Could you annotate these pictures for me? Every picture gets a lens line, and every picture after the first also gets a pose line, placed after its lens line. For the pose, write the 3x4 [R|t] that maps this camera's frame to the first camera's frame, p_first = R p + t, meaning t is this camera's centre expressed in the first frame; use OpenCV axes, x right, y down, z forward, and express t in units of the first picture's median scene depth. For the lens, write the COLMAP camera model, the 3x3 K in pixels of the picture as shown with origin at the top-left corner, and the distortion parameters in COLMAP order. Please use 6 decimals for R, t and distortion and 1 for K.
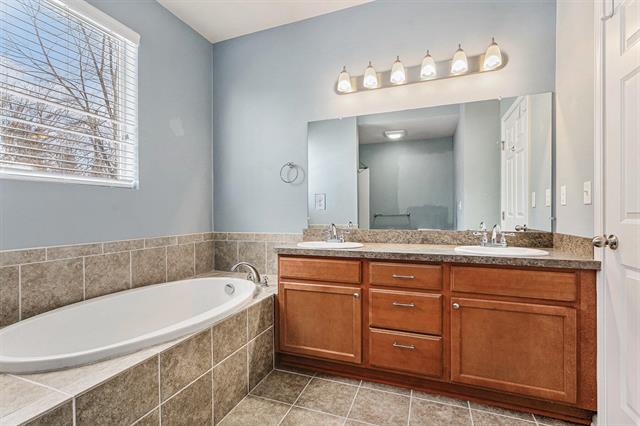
lens RADIAL K [[297.0, 0, 320.0], [0, 297.0, 213.0], [0, 0, 1]] dist [-0.000658, -0.000175]
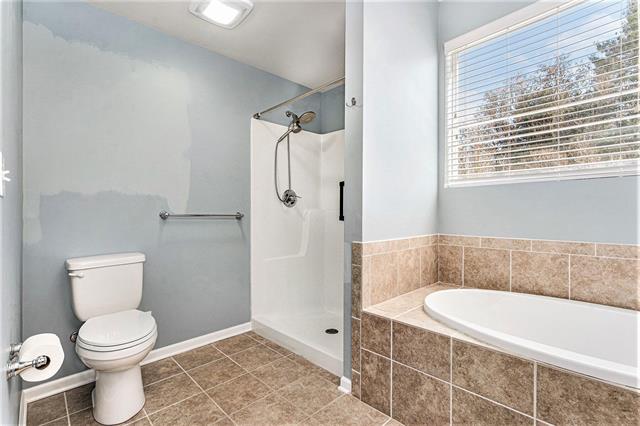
lens RADIAL K [[297.0, 0, 320.0], [0, 297.0, 213.0], [0, 0, 1]] dist [-0.000658, -0.000175]
pose [[-0.423919, 0.008143, -0.905663, 0.500631], [0.005007, 0.999965, 0.006647, 0.000053], [0.905686, -0.001717, -0.423945, 0.775716]]
